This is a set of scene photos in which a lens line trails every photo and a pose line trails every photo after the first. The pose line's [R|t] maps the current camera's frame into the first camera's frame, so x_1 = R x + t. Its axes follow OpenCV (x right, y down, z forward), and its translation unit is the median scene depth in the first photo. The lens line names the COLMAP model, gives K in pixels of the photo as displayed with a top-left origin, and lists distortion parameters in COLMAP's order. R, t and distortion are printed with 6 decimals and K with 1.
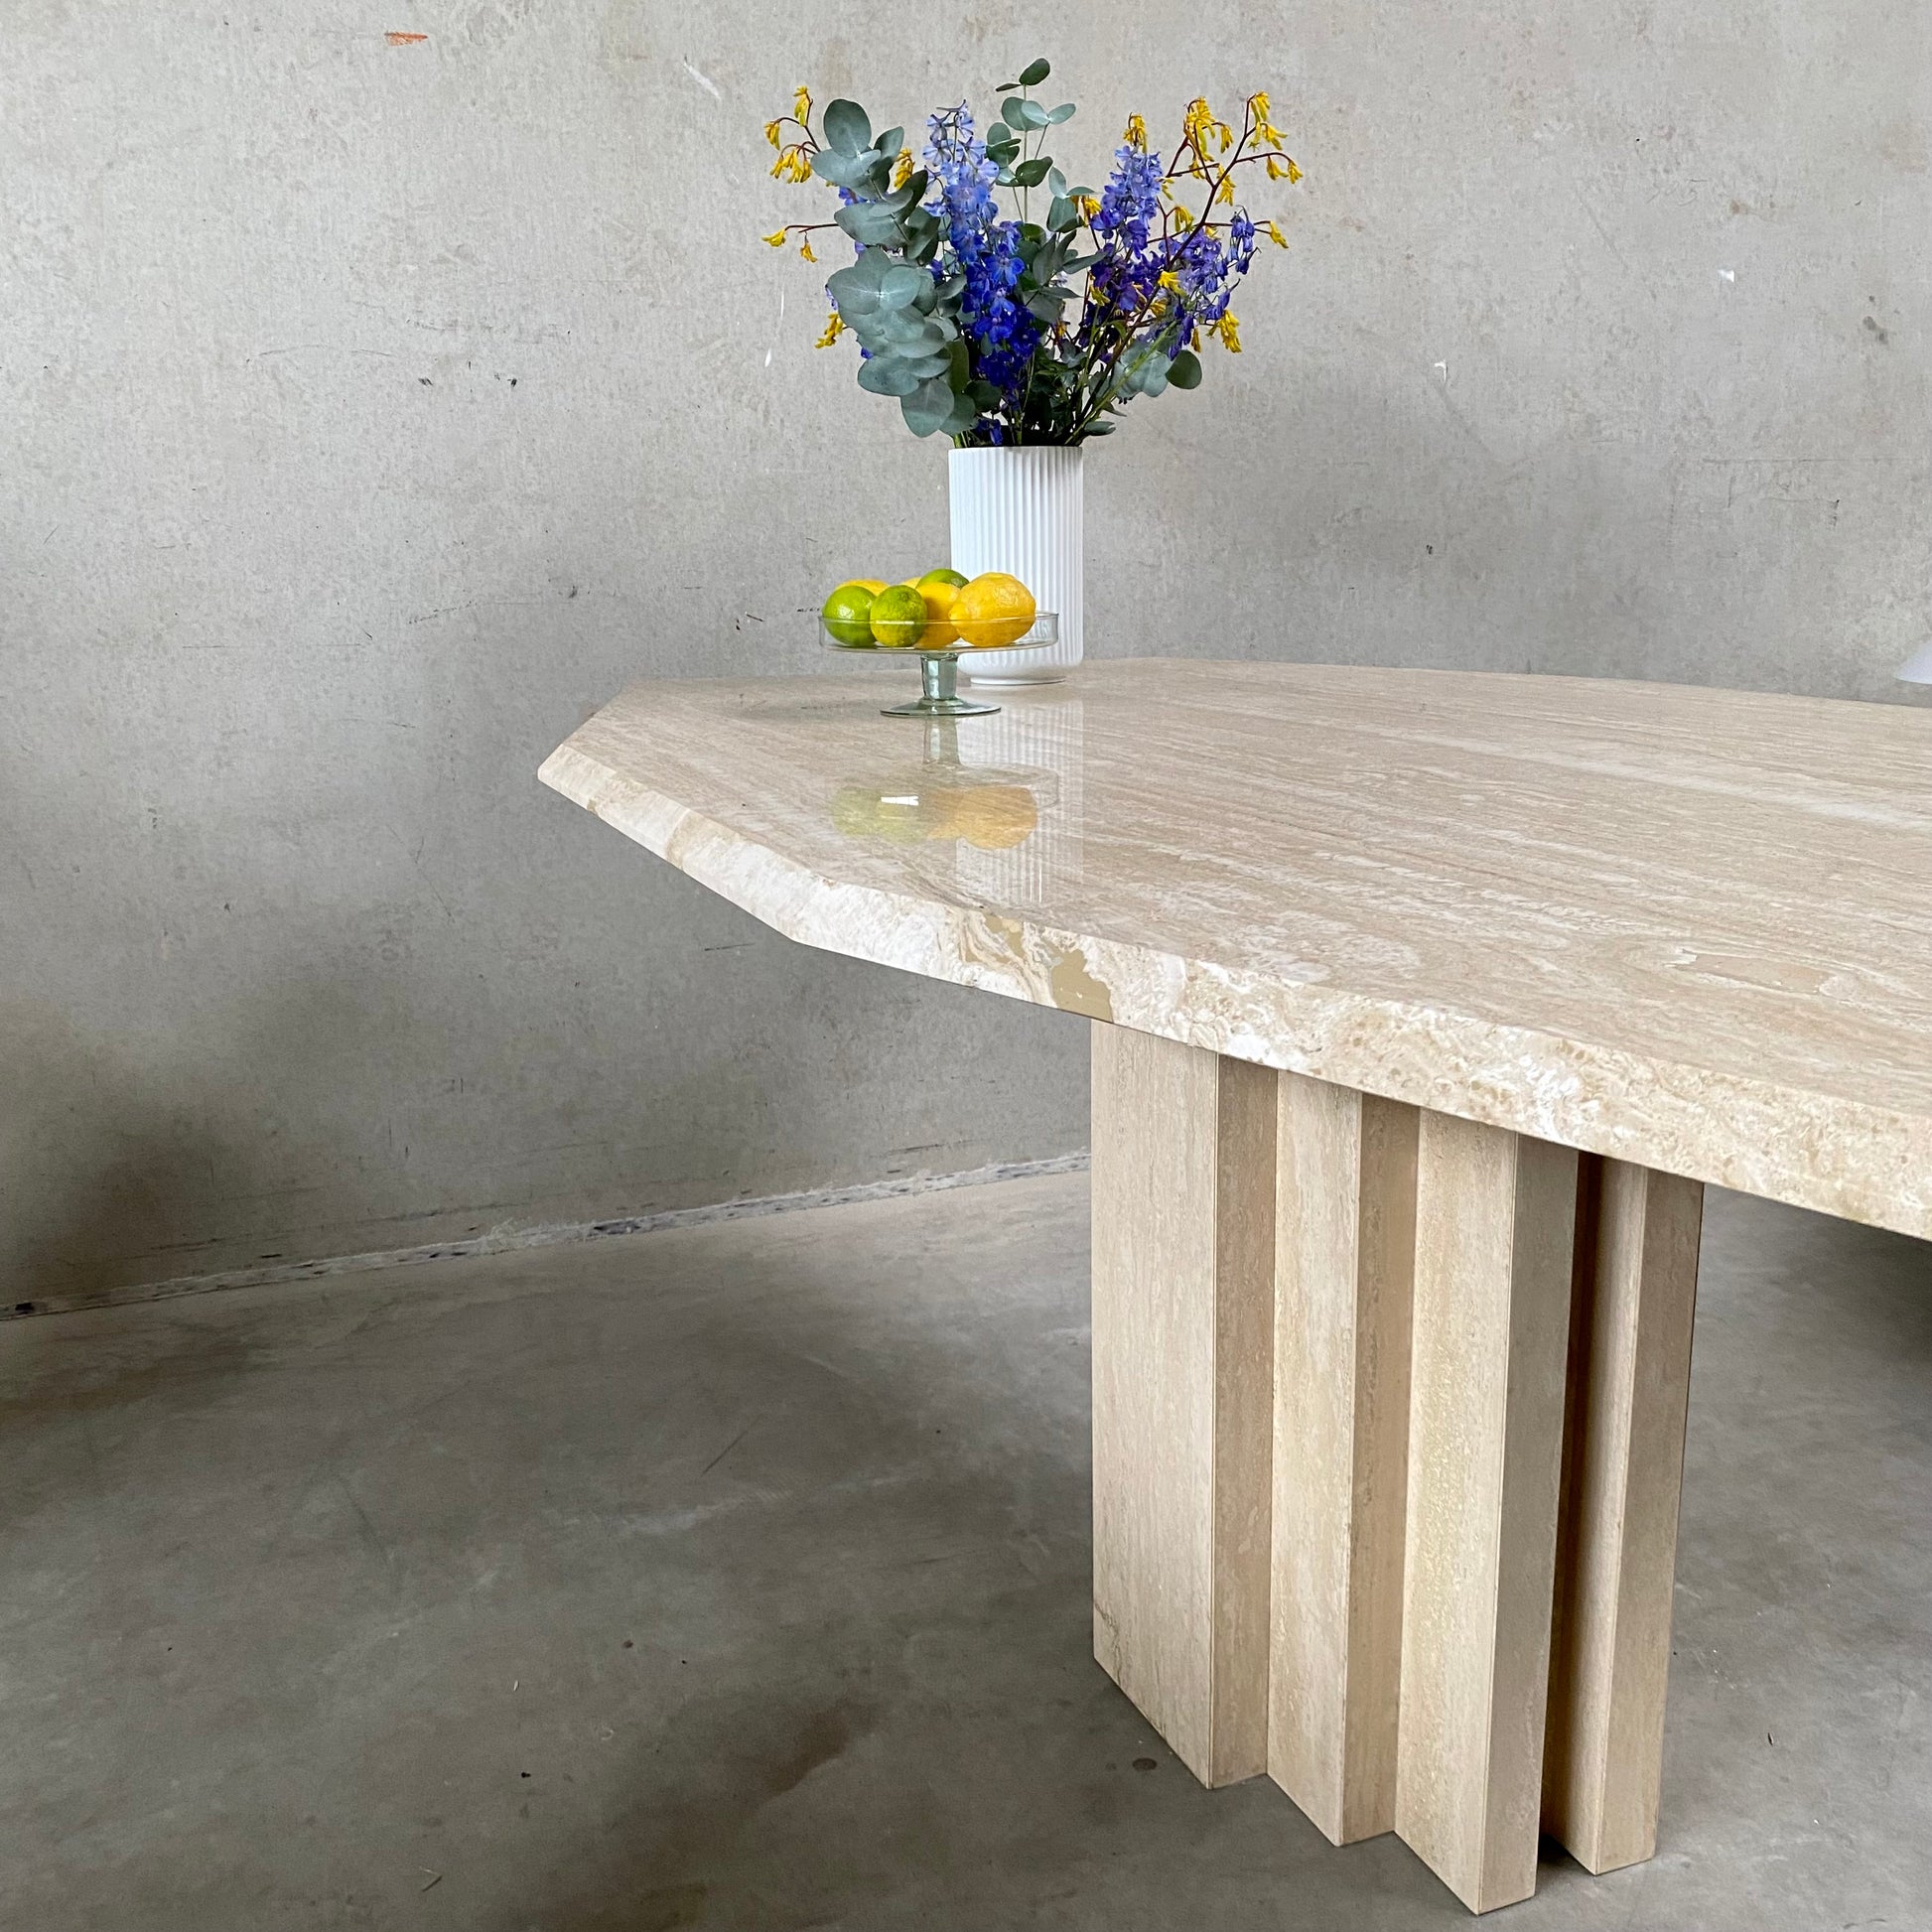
lens RADIAL K [[1986.8, 0, 966.0], [0, 1986.8, 979.4], [0, 0, 1]] dist [0.007074, -0.003464]
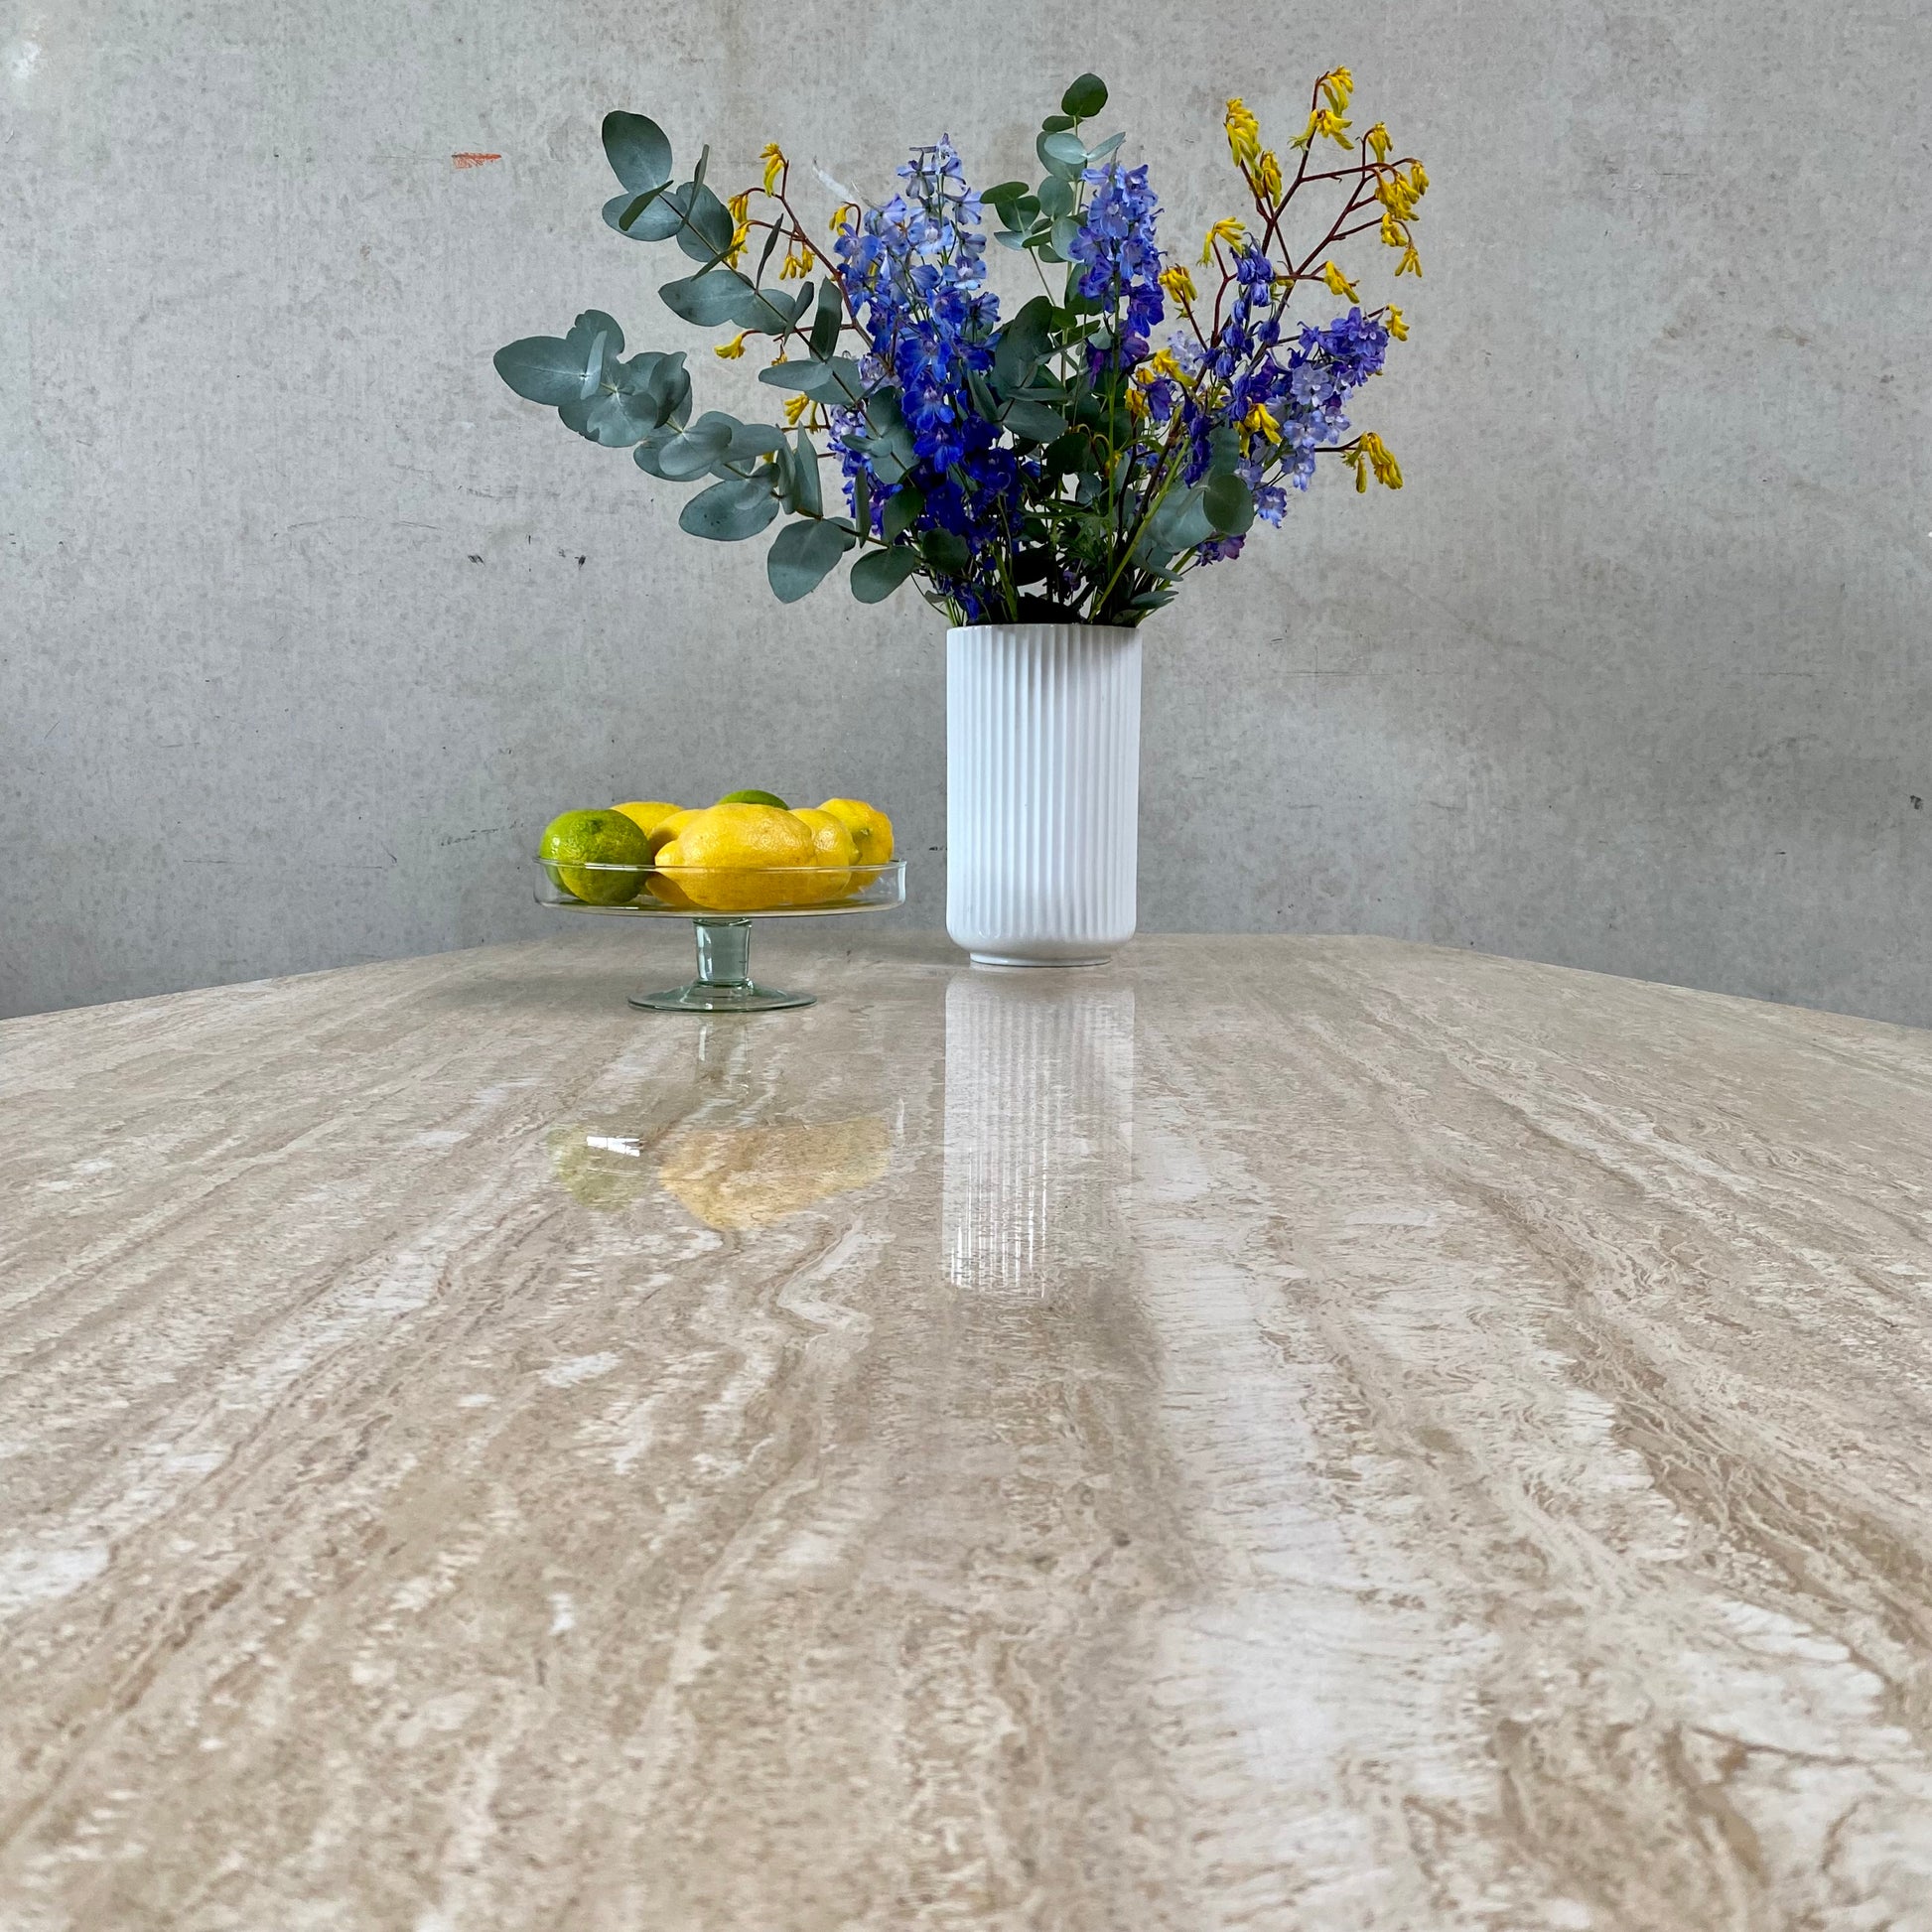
lens RADIAL K [[1982.8, 0, 959.4], [0, 1982.8, 972.7], [0, 0, 1]] dist [0.023328, -0.037586]
pose [[0.922876, 0.066388, -0.379331, 0.251137], [-0.111626, 0.988855, -0.098512, -0.074819], [0.368564, 0.133257, 0.920002, 0.354071]]
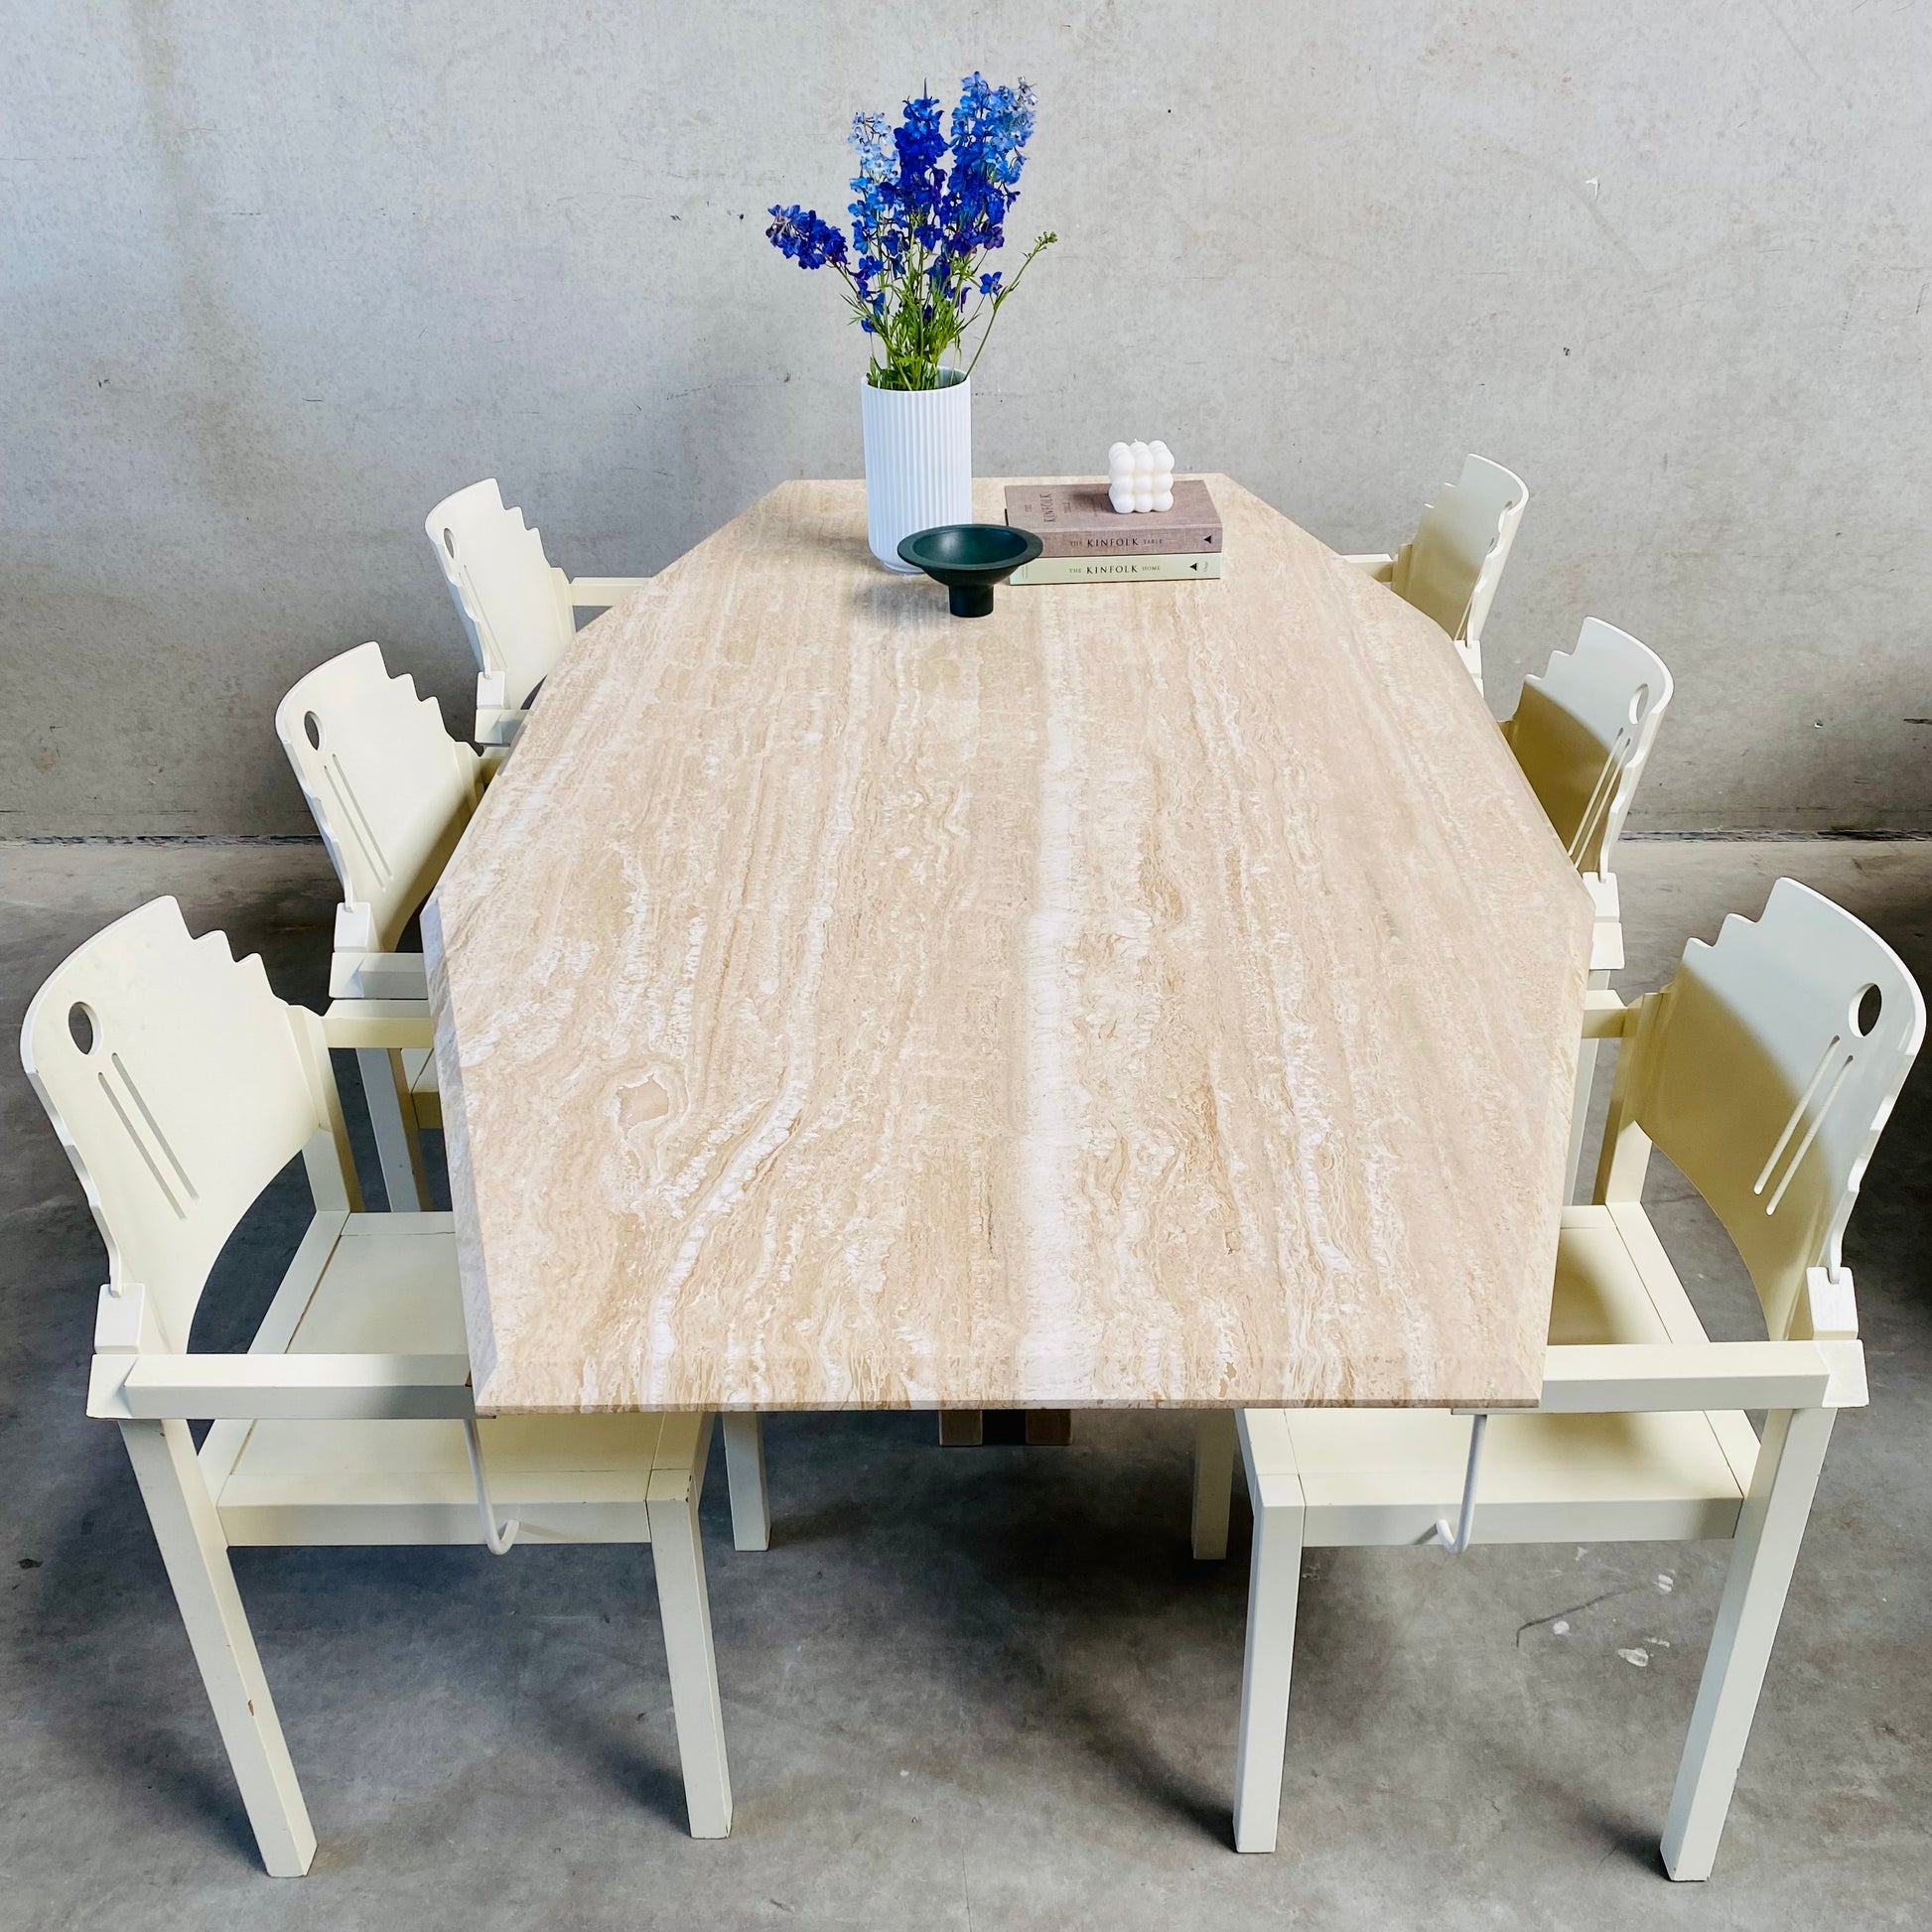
lens RADIAL K [[1964.6, 0, 977.4], [0, 1964.6, 959.7], [0, 0, 1]] dist [0.151738, -0.410116]
pose [[0.924155, 0.192828, -0.329781, 0.465761], [-0.084365, 0.944963, 0.316114, -0.283817], [0.372586, -0.264316, 0.889560, -0.240390]]
